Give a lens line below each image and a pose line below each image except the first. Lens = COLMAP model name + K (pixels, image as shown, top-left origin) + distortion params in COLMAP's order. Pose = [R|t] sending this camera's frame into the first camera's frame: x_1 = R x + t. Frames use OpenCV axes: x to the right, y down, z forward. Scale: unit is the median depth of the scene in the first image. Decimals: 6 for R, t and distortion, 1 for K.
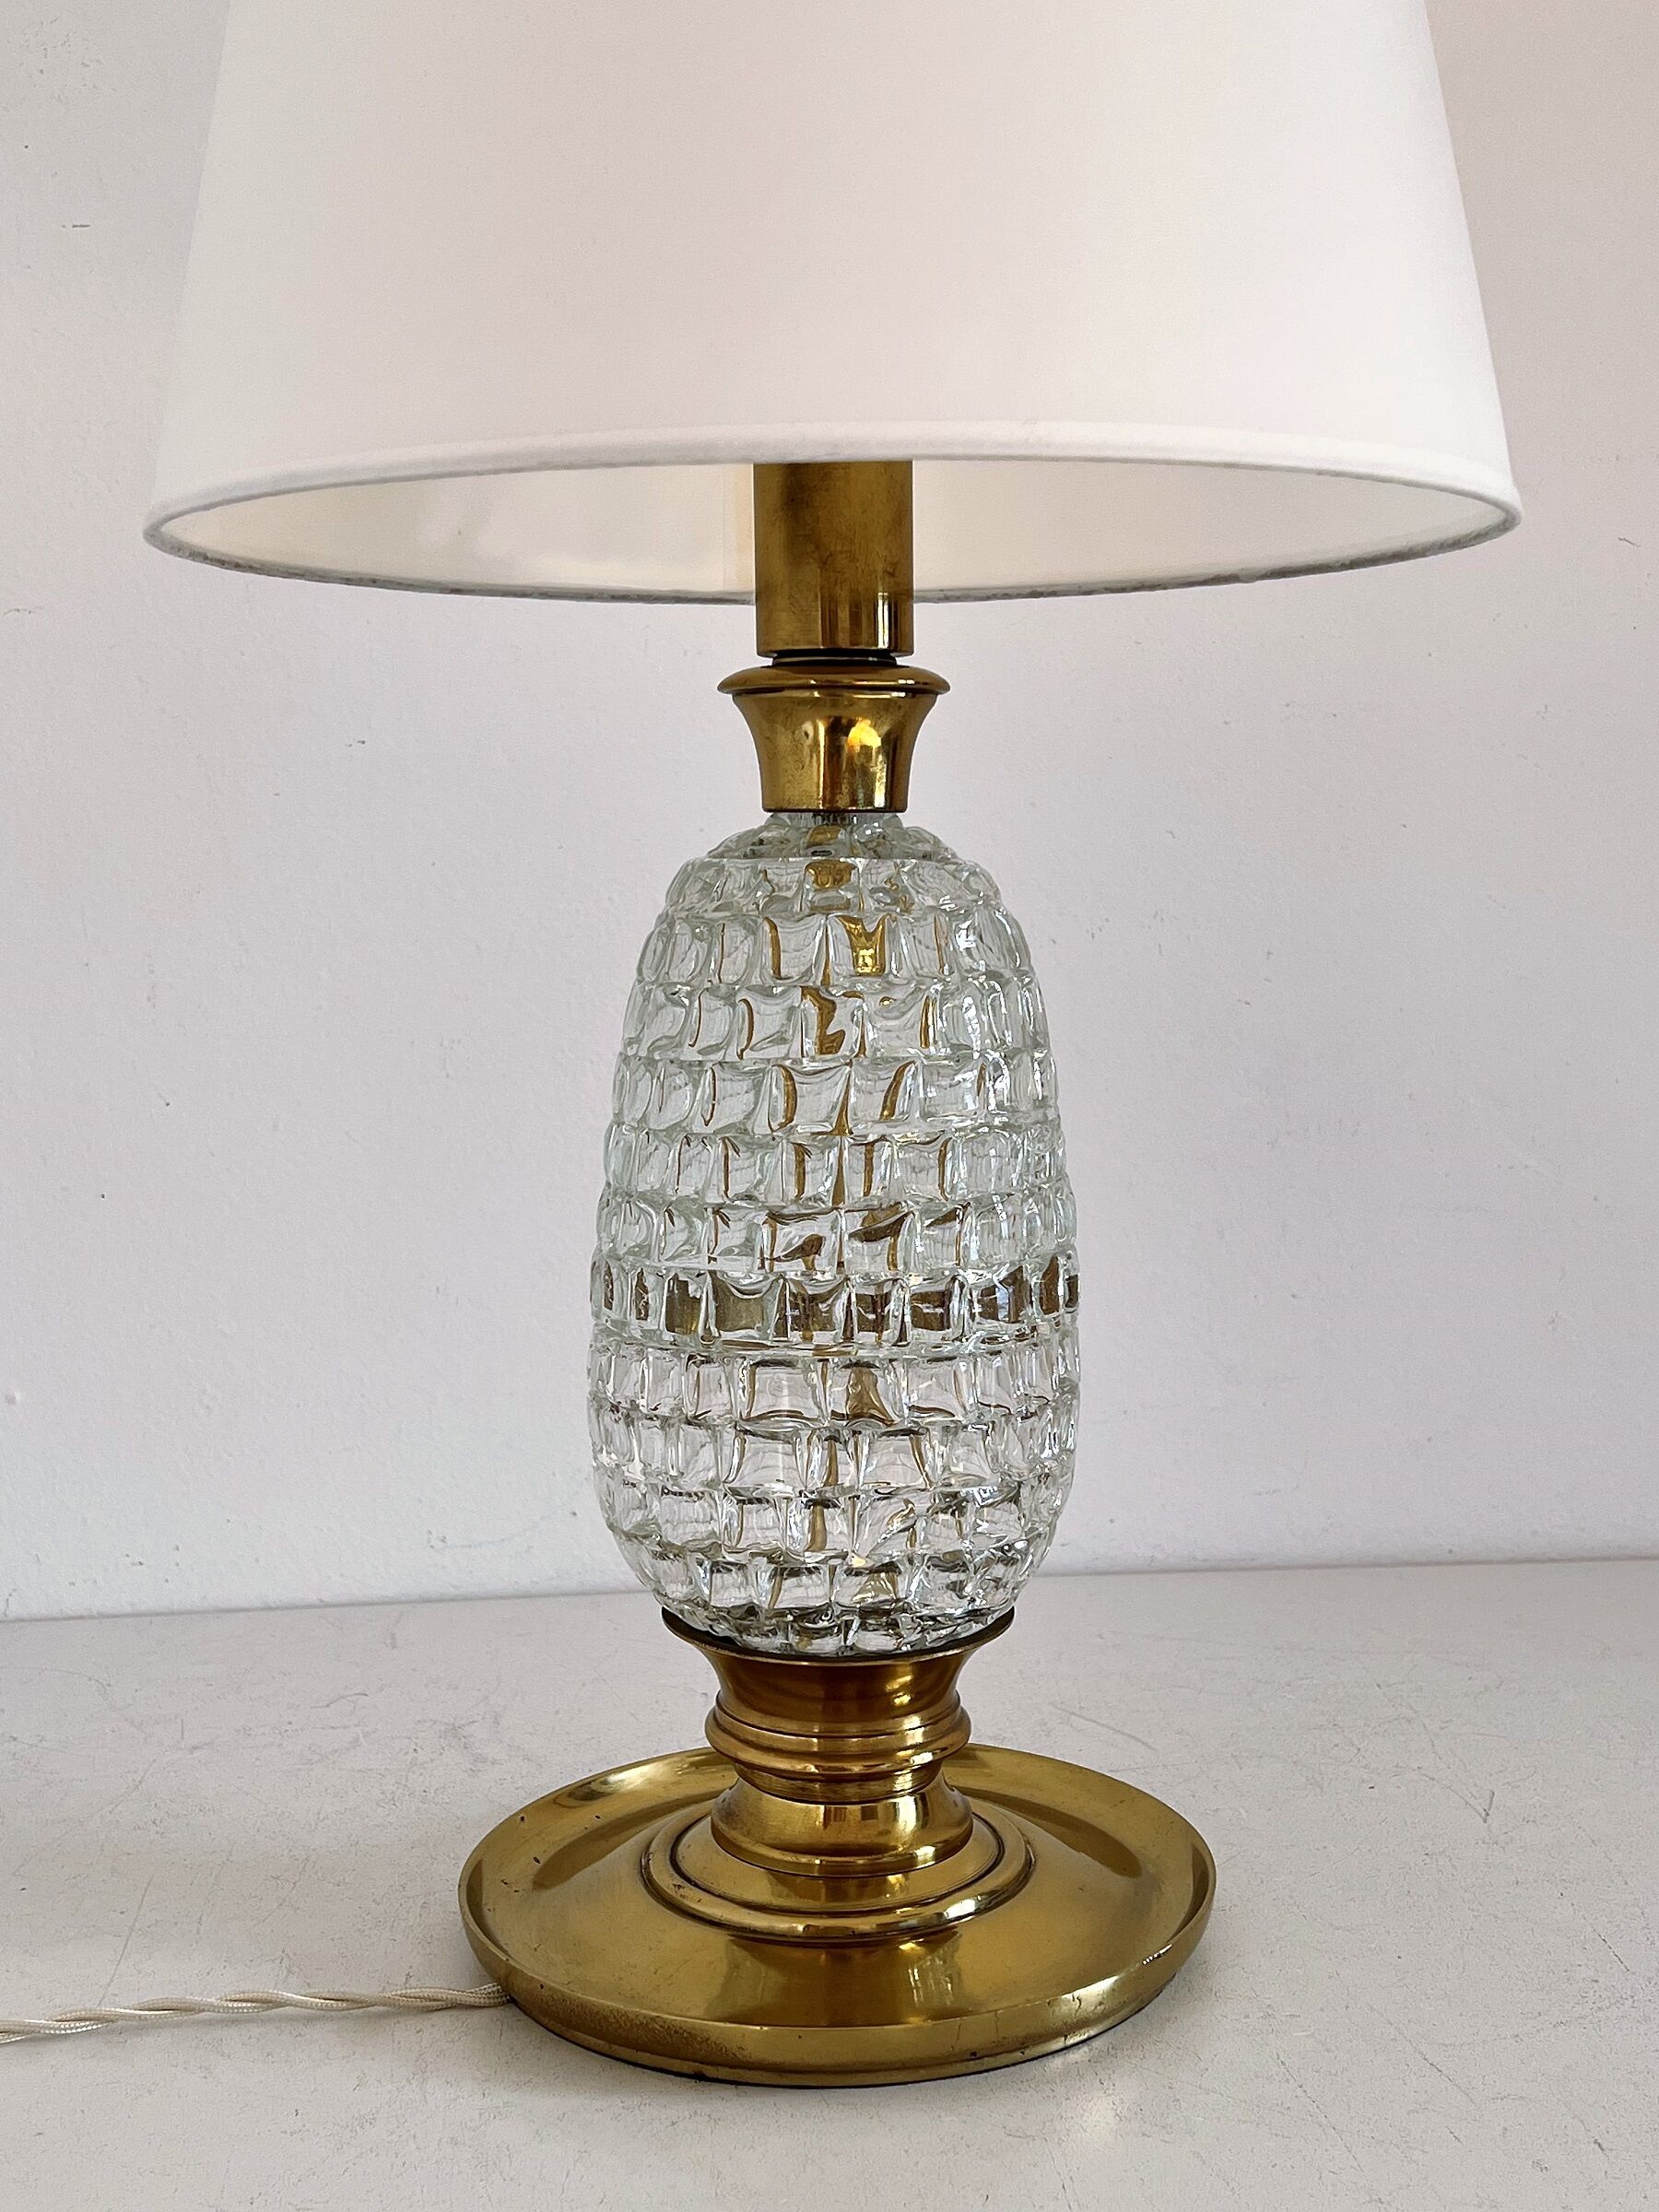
lens RADIAL K [[2782.7, 0, 828.8], [0, 2782.7, 1124.2], [0, 0, 1]] dist [0.127556, 0.000000]
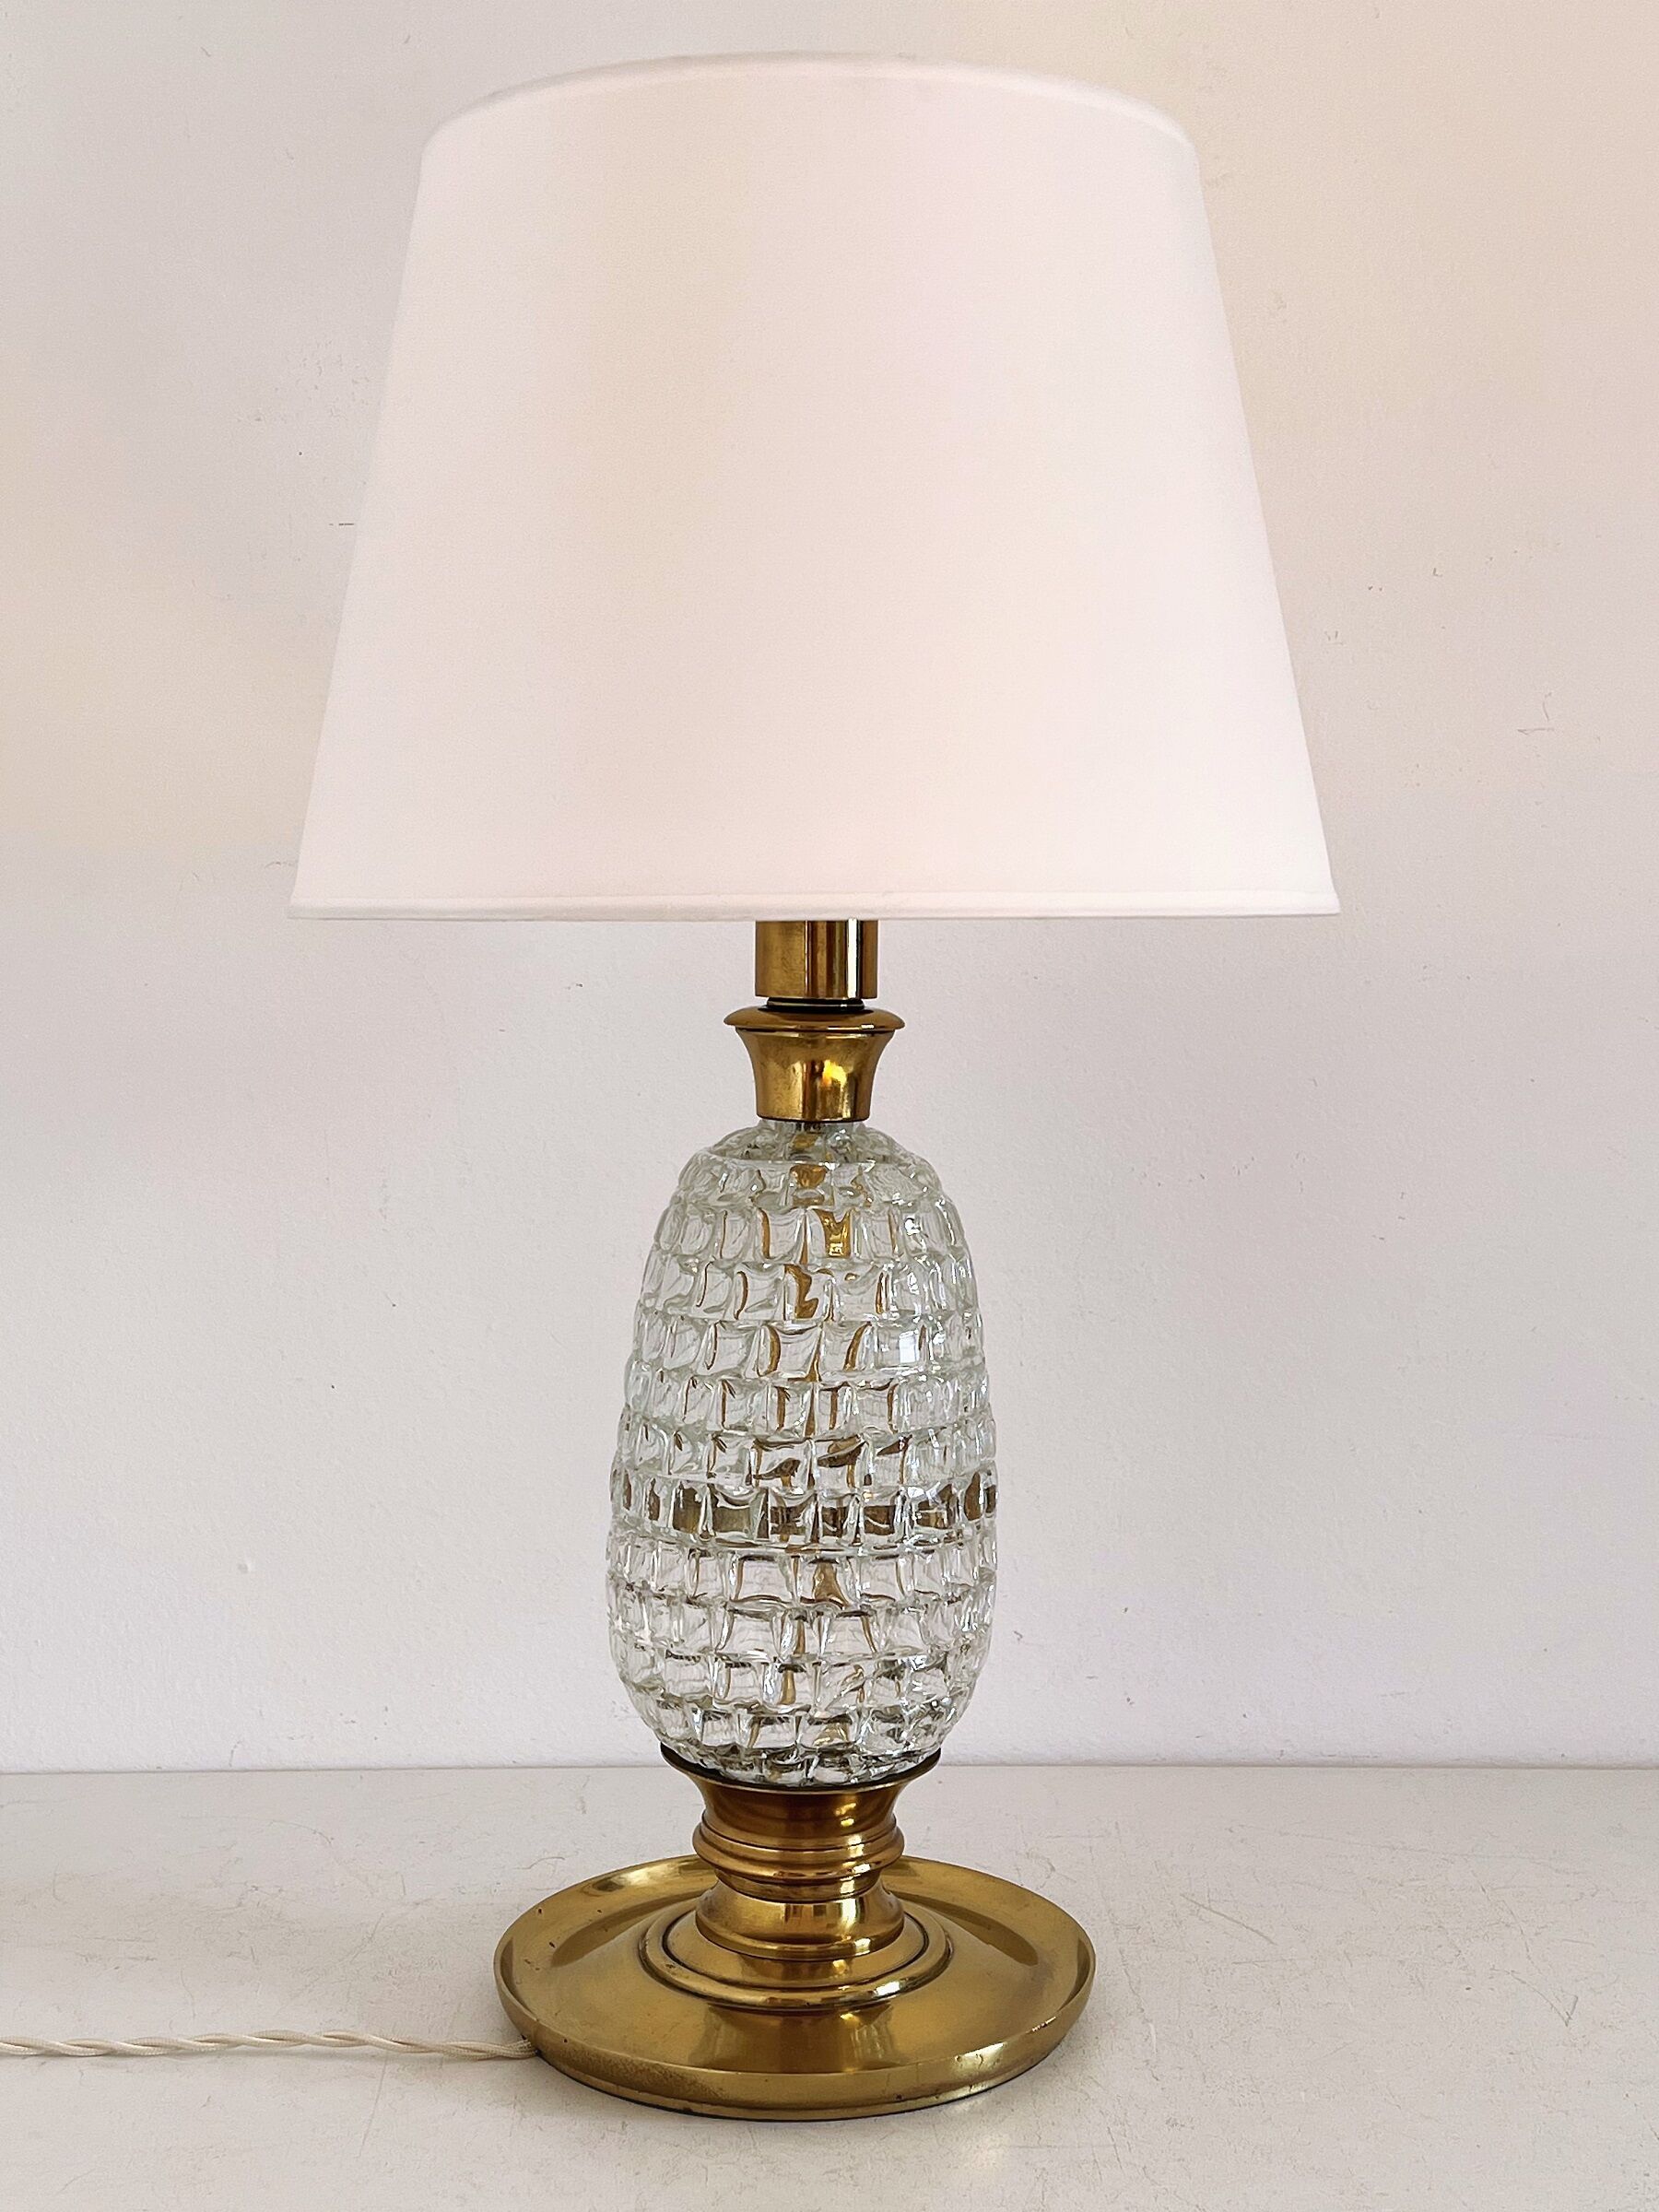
lens RADIAL K [[3002.5, 0, 816.6], [0, 3002.5, 1047.5], [0, 0, 1]] dist [0.049382, 0.000000]
pose [[0.999627, 0.023275, 0.014314, -0.016783], [-0.022670, 0.998898, -0.041098, -0.089366], [-0.015254, 0.040758, 0.999053, -0.383132]]
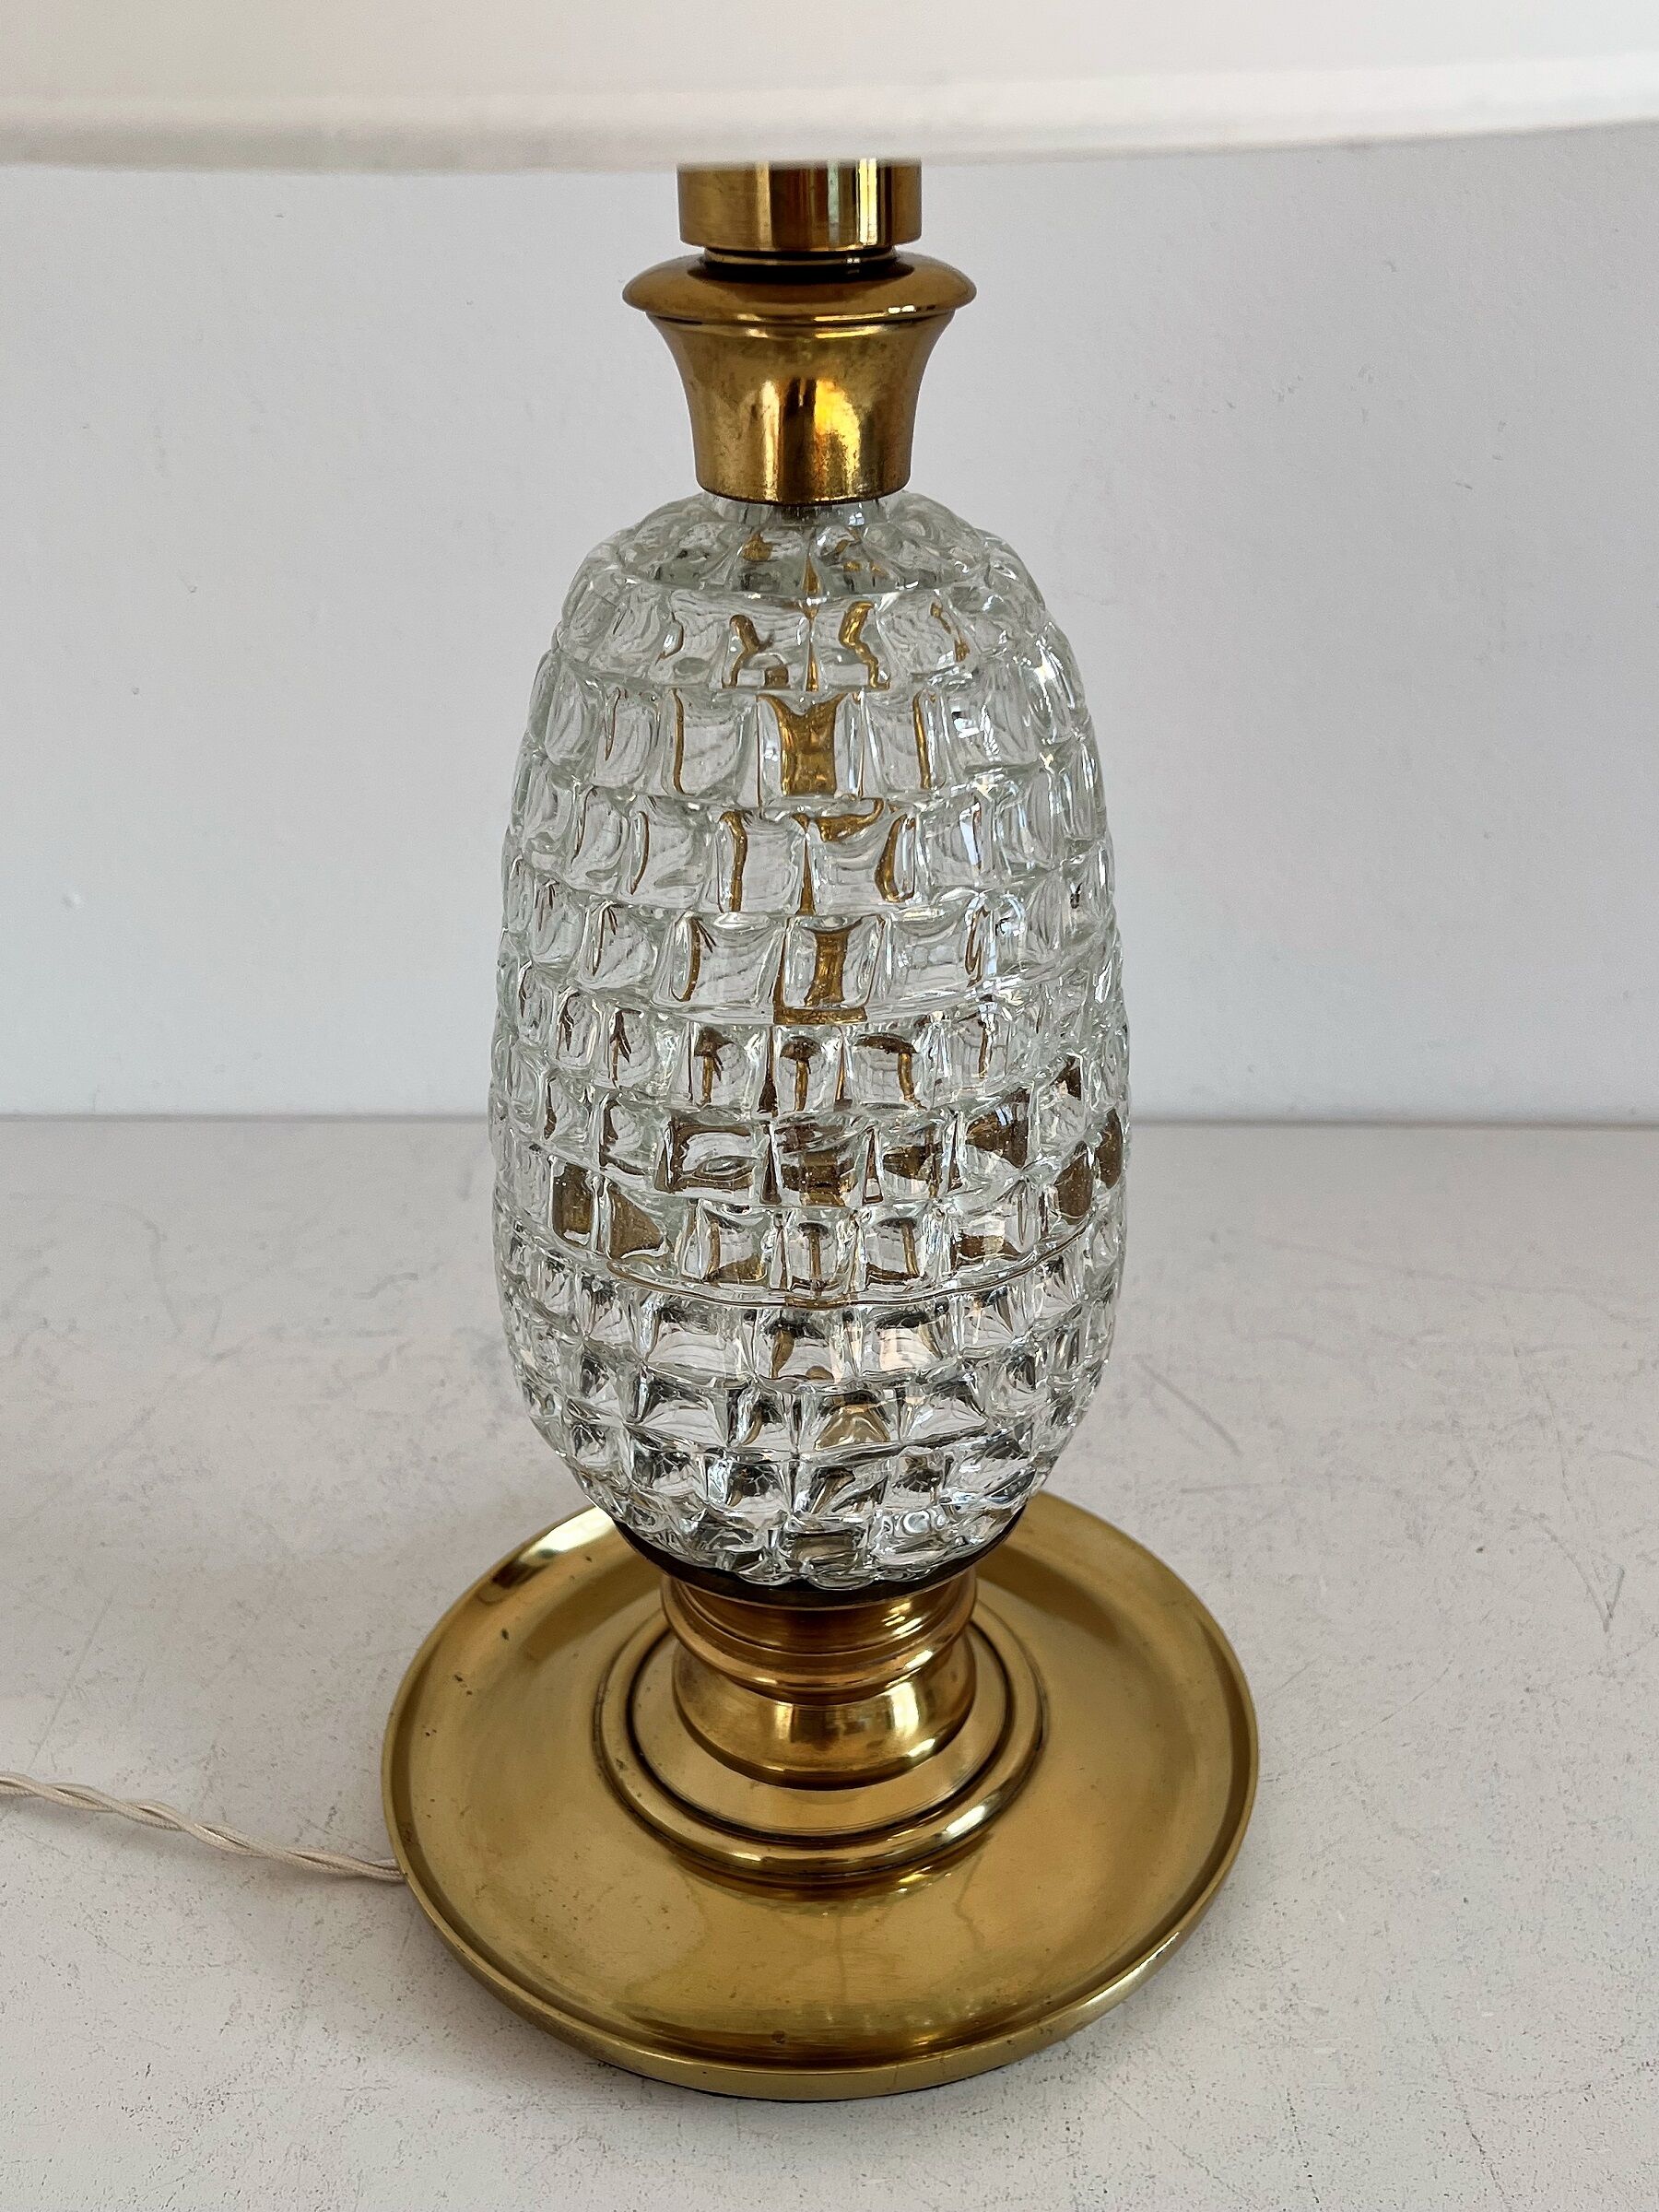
lens RADIAL K [[2307.7, 0, 841.4], [0, 2307.7, 1122.6], [0, 0, 1]] dist [0.076483, 0.000000]
pose [[0.991661, 0.054414, -0.116823, 0.088211], [-0.007526, 0.929394, 0.369012, -0.180574], [0.128654, -0.365056, 0.922053, 0.429079]]
